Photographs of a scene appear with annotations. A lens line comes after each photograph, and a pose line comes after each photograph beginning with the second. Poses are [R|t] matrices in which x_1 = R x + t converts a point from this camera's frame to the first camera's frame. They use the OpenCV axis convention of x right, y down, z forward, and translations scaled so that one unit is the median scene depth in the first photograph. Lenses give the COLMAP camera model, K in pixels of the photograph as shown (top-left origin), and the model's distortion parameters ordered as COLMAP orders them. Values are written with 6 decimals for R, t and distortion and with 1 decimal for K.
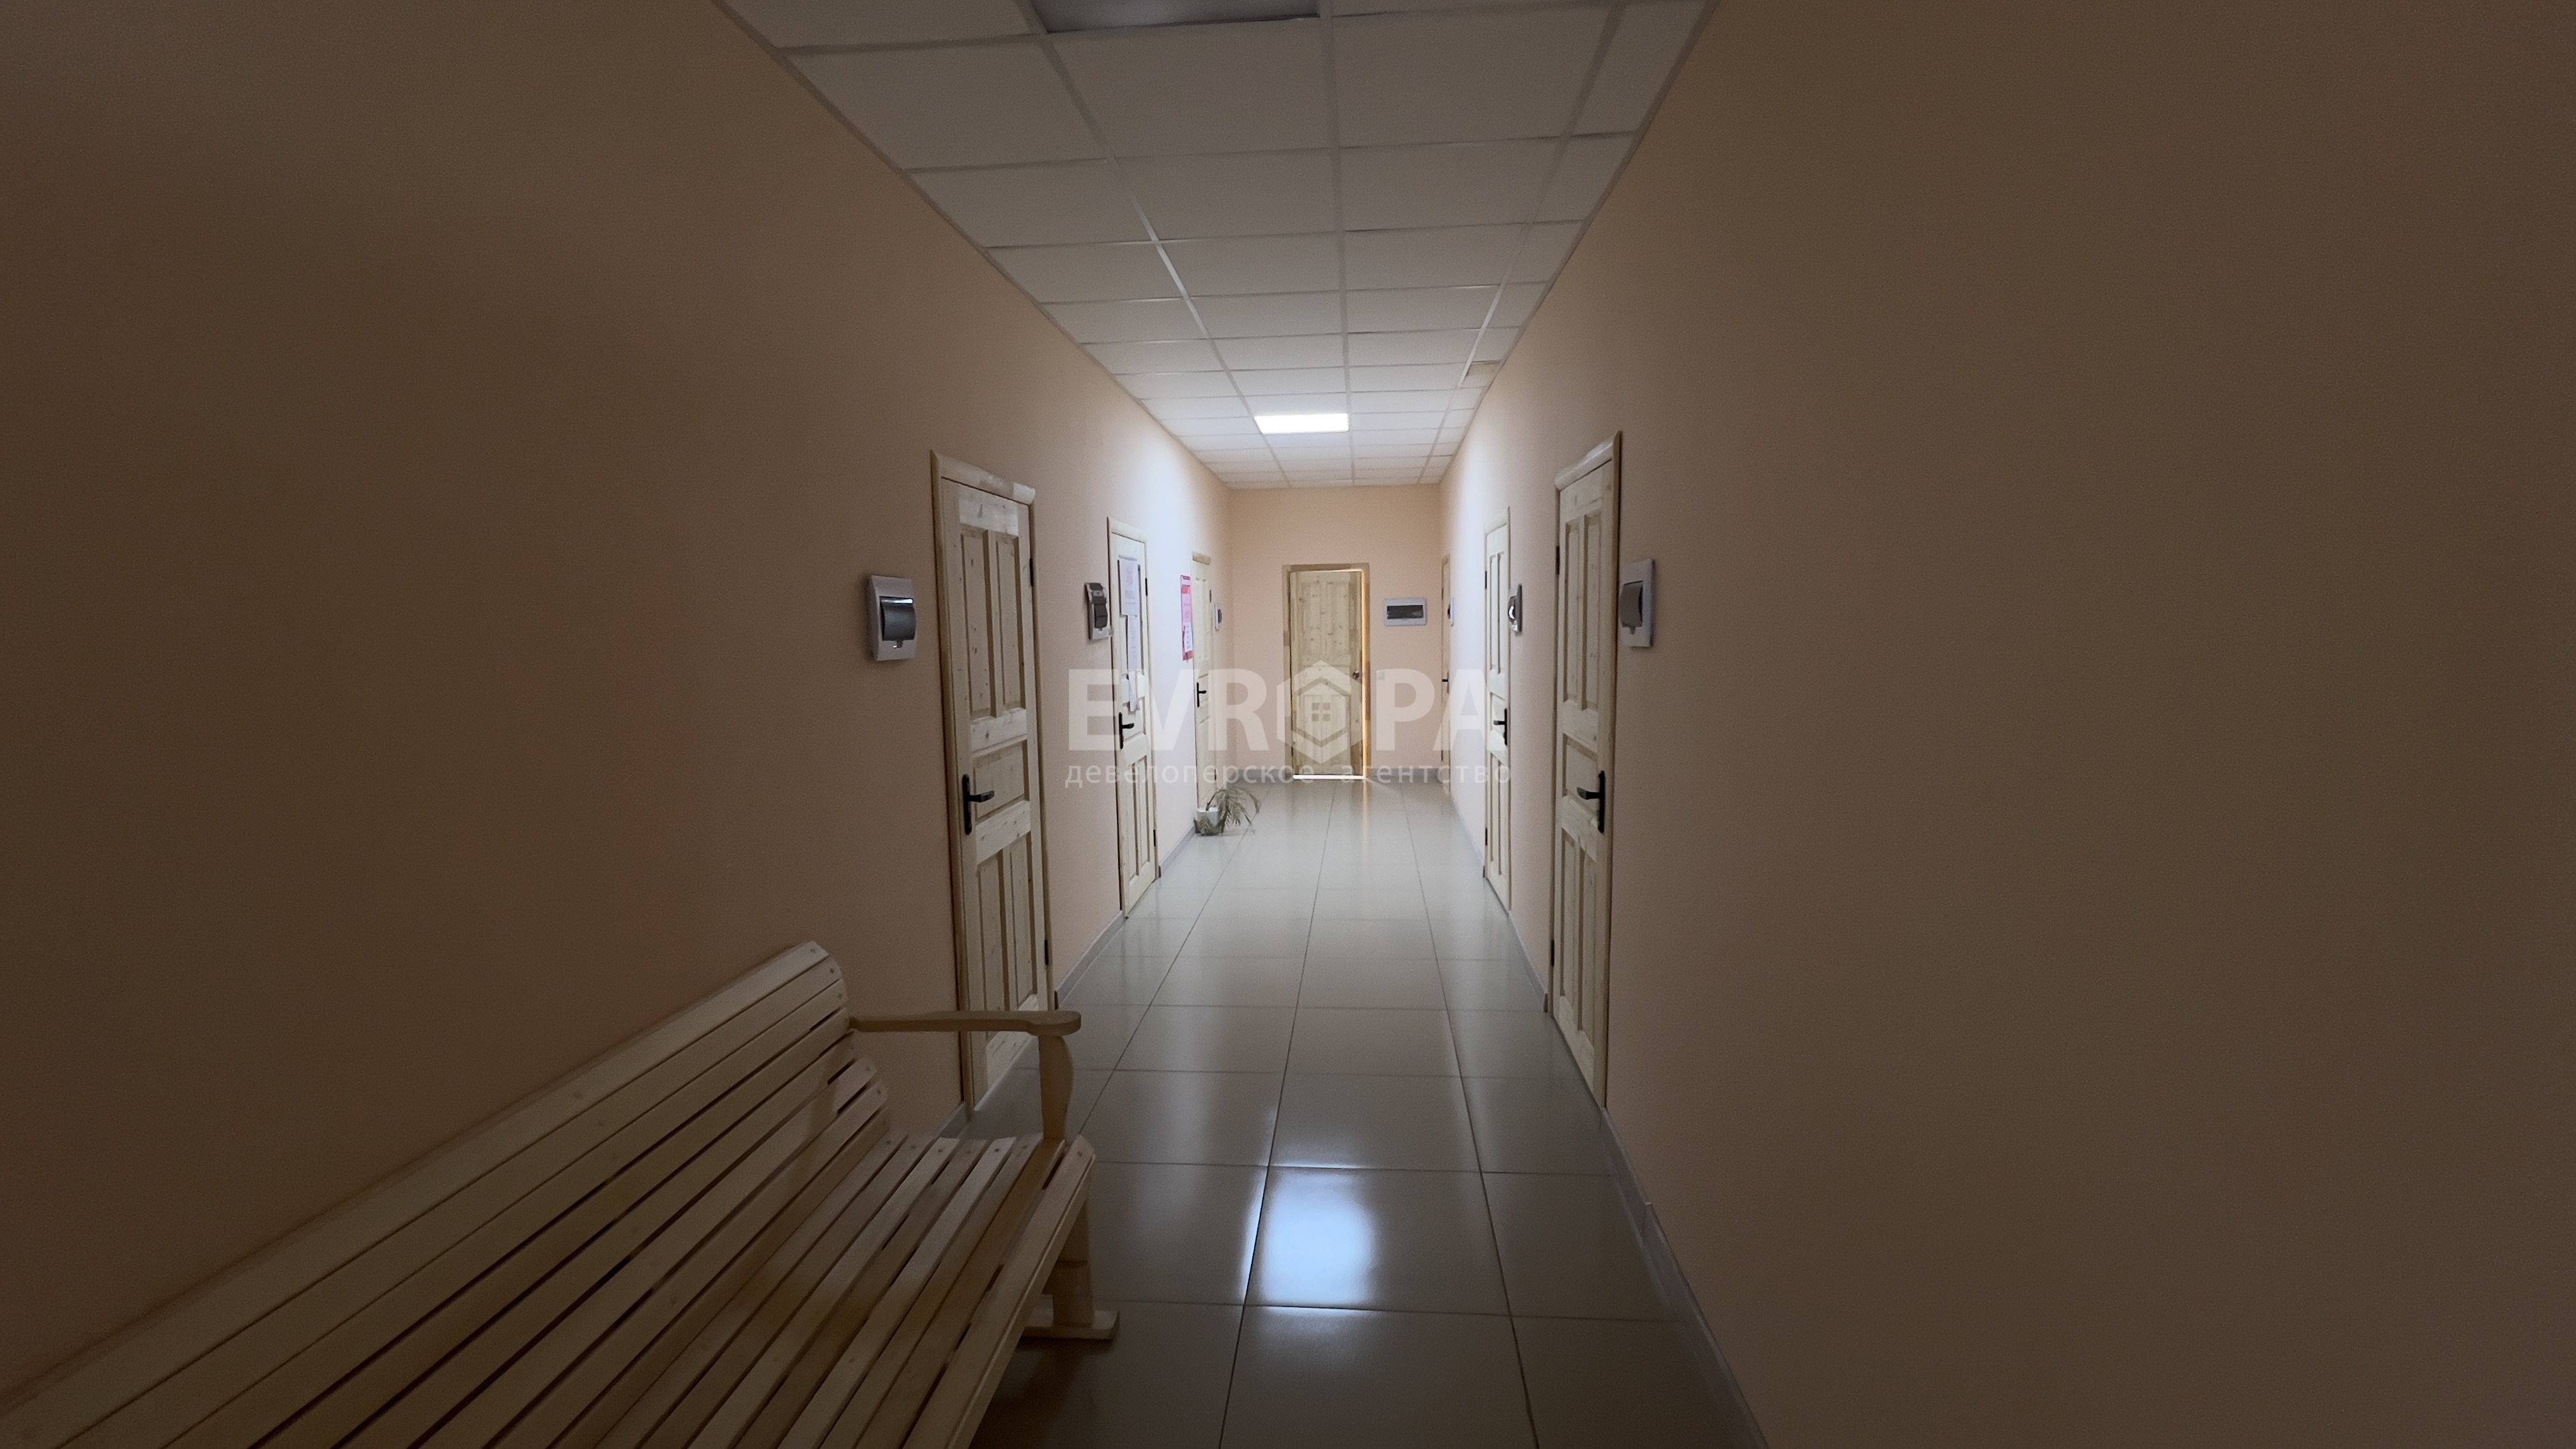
lens RADIAL K [[1033.4, 0, 1291.5], [0, 1033.4, 723.6], [0, 0, 1]] dist [-0.016115, 0.000514]
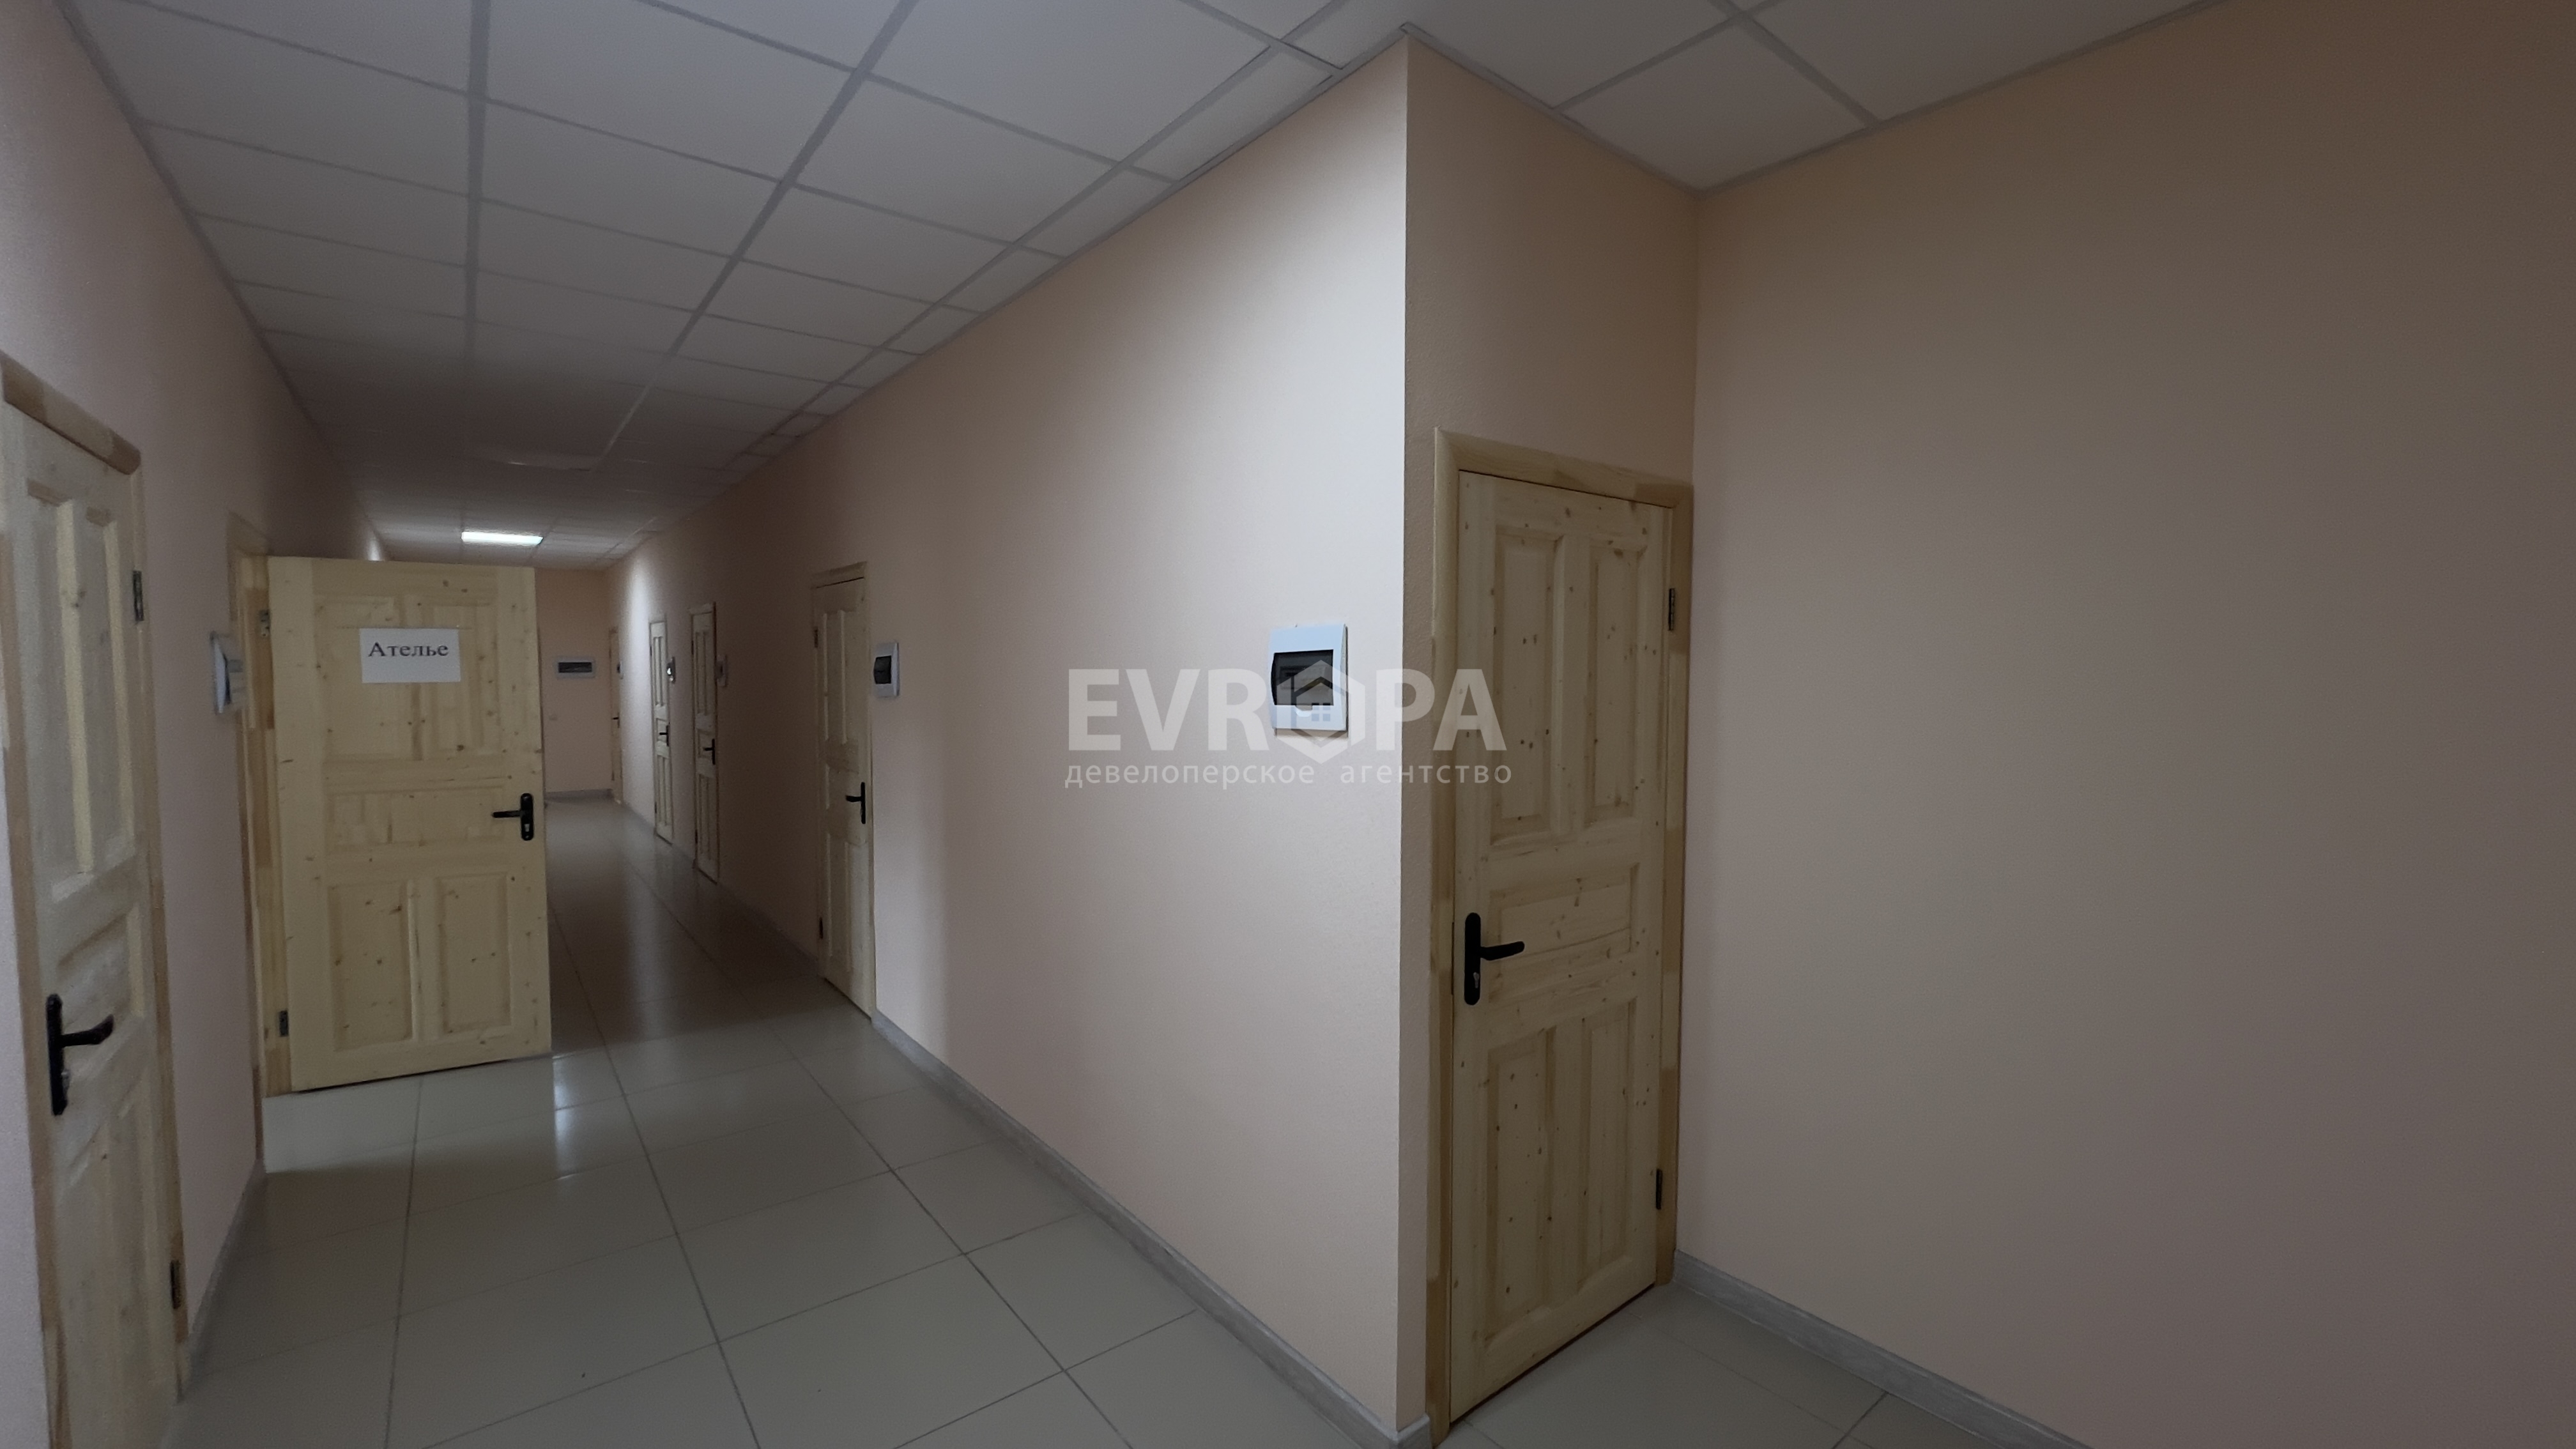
lens RADIAL K [[1033.4, 0, 1289.3], [0, 1033.4, 718.0], [0, 0, 1]] dist [-0.016115, 0.000514]
pose [[0.731560, -0.016067, 0.681587, -0.283722], [0.056480, 0.997714, -0.037102, 0.132014], [-0.679433, 0.065639, 0.730795, -1.353602]]
